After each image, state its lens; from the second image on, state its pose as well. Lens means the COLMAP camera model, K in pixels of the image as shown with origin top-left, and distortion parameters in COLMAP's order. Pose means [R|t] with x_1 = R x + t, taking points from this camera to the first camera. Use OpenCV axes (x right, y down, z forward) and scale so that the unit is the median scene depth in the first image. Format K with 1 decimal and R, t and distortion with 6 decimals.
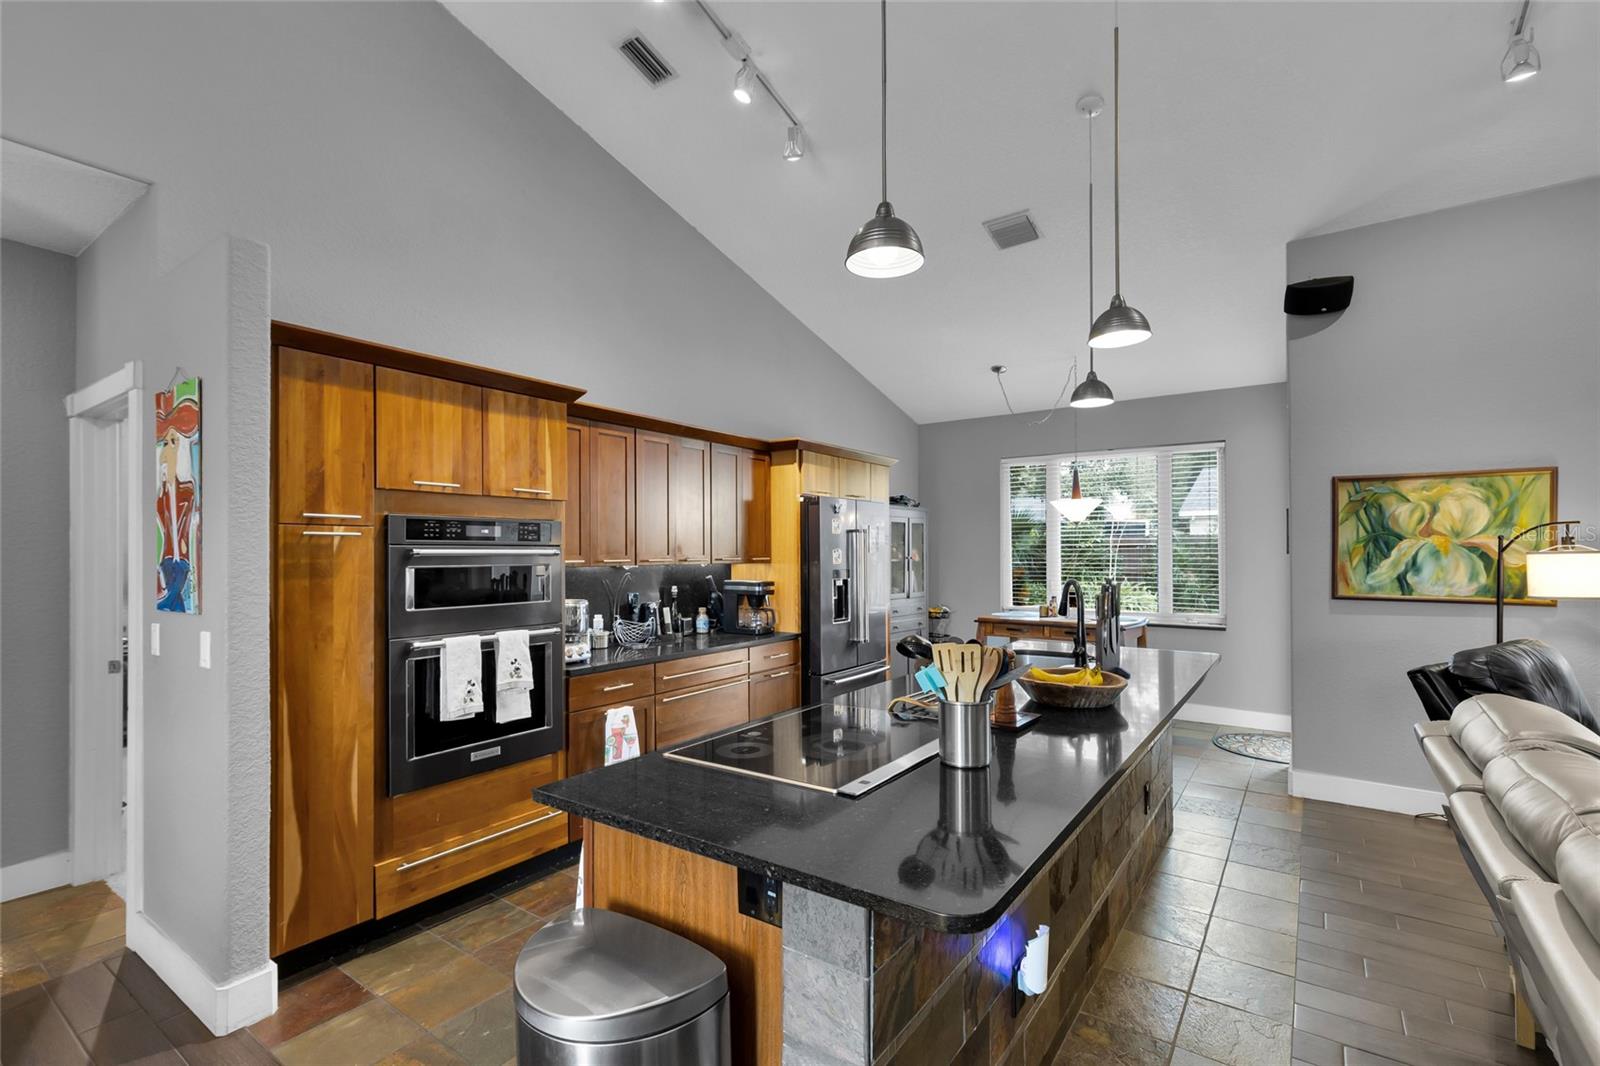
lens RADIAL K [[725.5, 0, 797.2], [0, 725.5, 549.6], [0, 0, 1]] dist [0.003452, -0.000425]
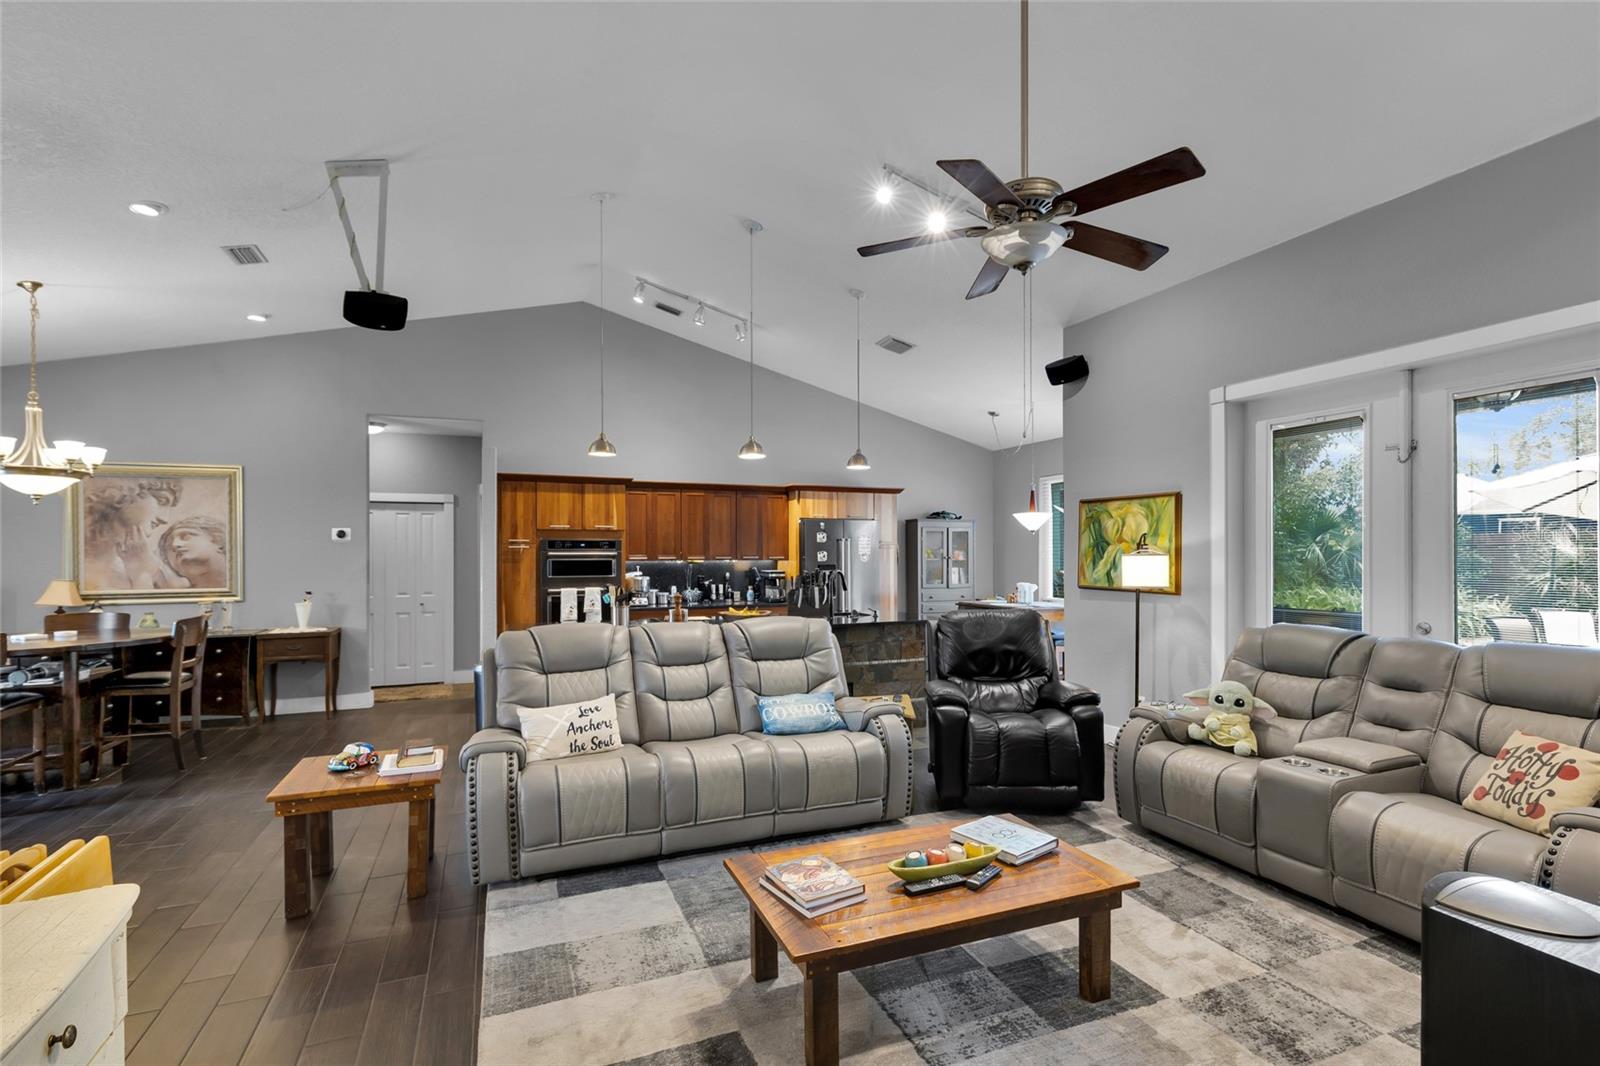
lens RADIAL K [[725.5, 0, 802.4], [0, 725.5, 562.0], [0, 0, 1]] dist [0.003452, -0.000425]
pose [[0.851207, 0.007763, -0.524772, 1.100735], [0.001125, 0.999861, 0.016617, -0.005819], [0.524828, -0.014735, 0.851081, -0.495303]]
